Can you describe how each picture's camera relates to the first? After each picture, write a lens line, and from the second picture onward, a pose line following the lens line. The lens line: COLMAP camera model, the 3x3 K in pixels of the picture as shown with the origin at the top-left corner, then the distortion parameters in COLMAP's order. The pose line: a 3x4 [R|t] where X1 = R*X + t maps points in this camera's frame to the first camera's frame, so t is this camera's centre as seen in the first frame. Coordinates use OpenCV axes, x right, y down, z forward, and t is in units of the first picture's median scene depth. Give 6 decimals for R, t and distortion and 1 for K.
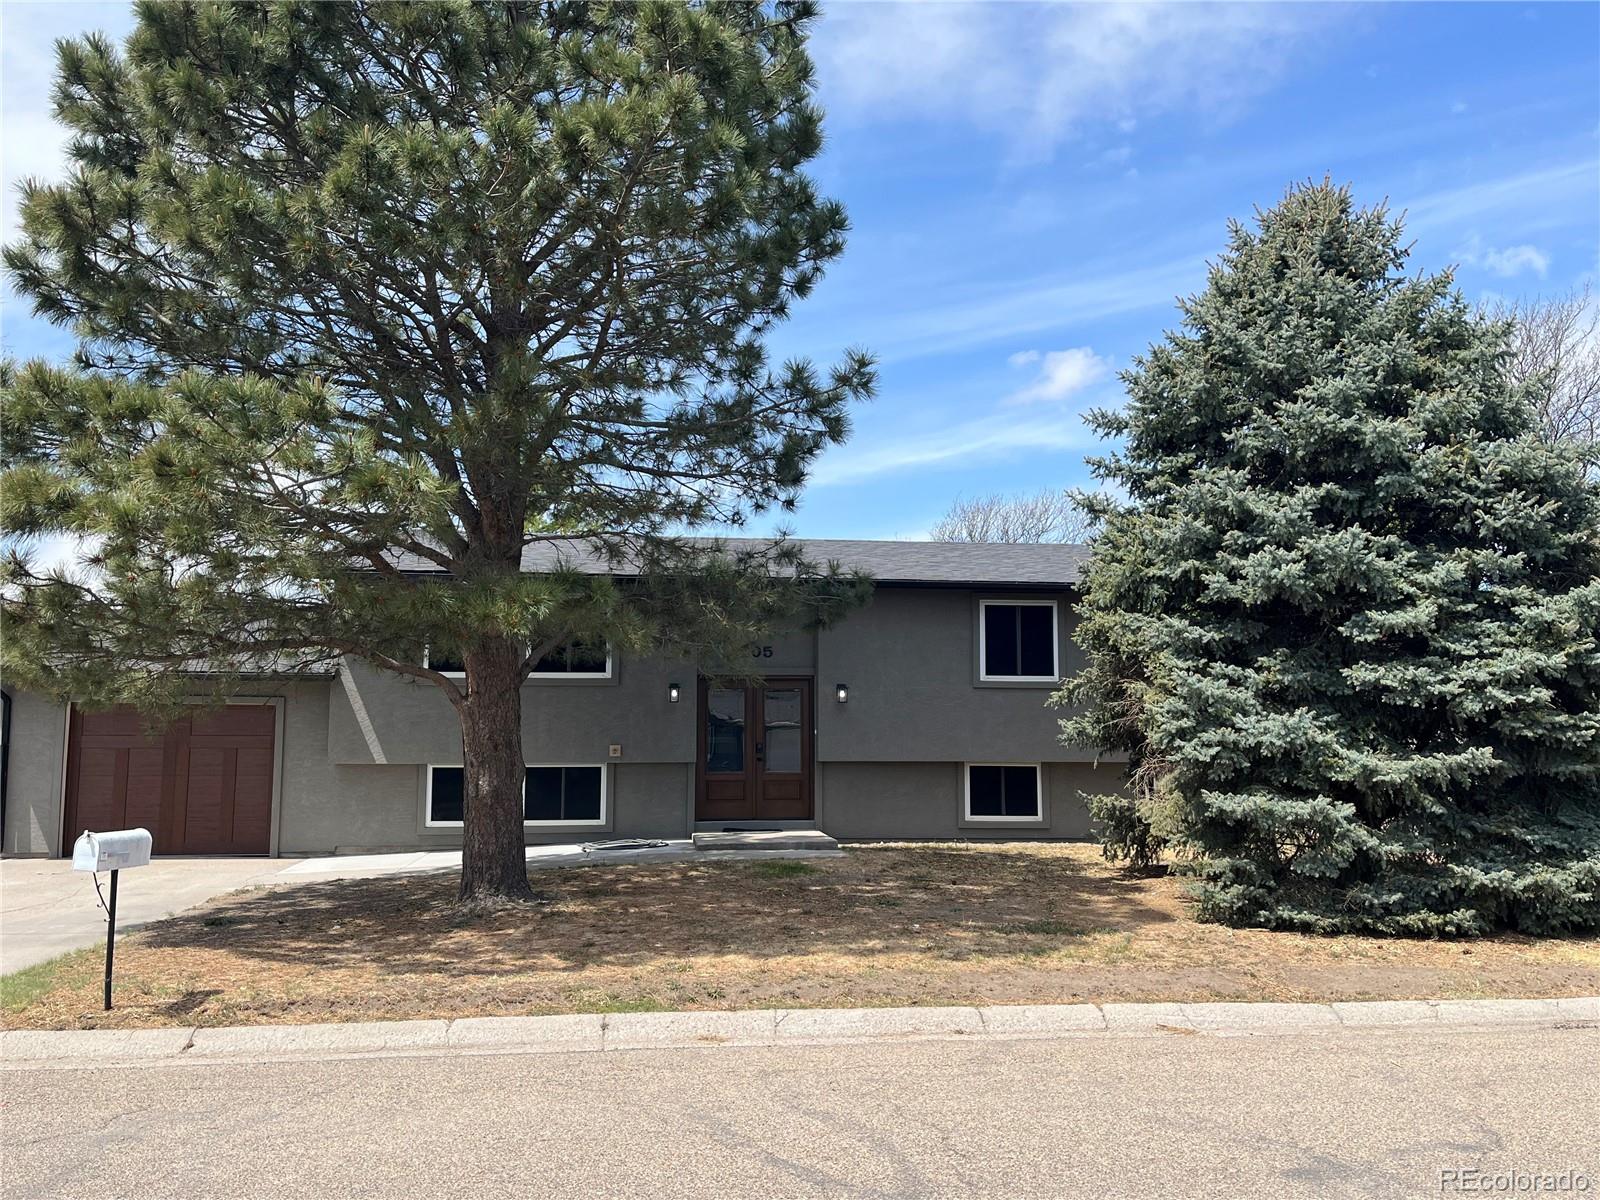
lens RADIAL K [[1292.3, 0, 800.6], [0, 1292.3, 608.3], [0, 0, 1]] dist [0.026934, -0.009729]
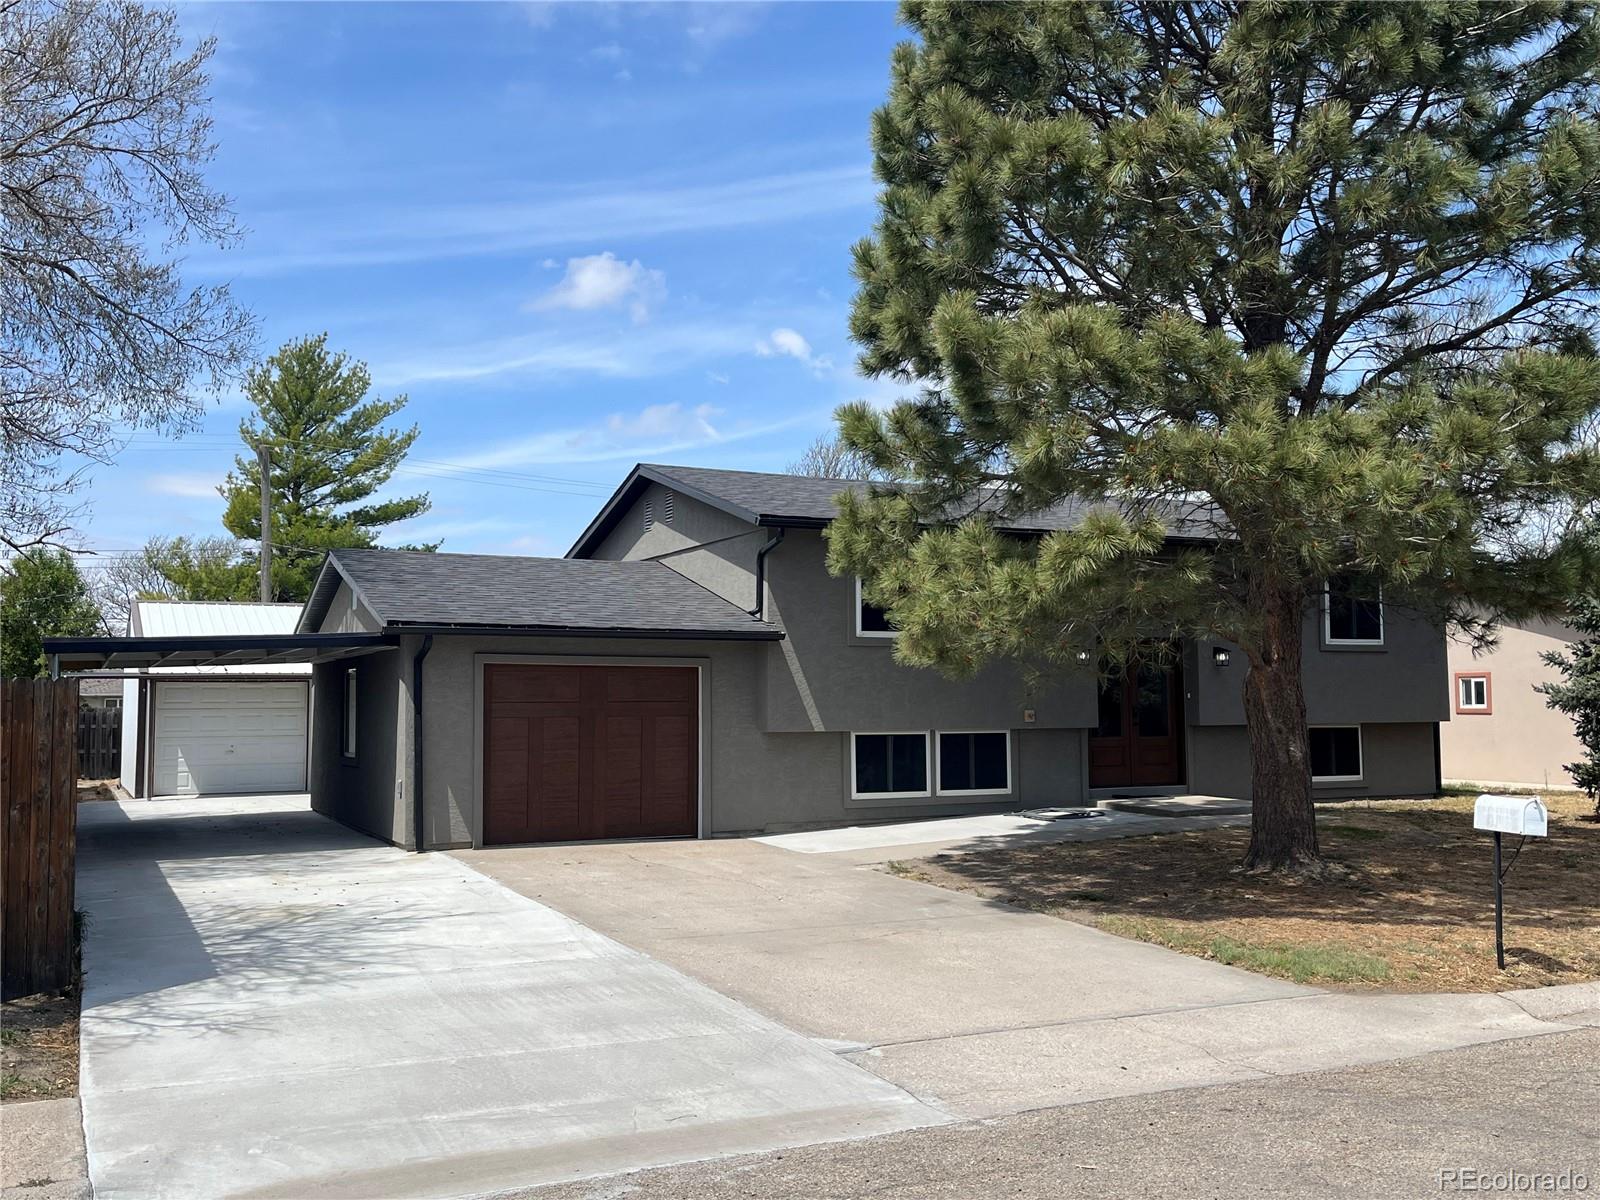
lens RADIAL K [[1454.9, 0, 797.2], [0, 1454.9, 596.8], [0, 0, 1]] dist [-0.035813, 0.000000]
pose [[0.935052, 0.021328, 0.353868, -0.674309], [-0.032900, 0.999101, 0.026717, 0.000623], [-0.352980, -0.036624, 0.934914, 0.069132]]
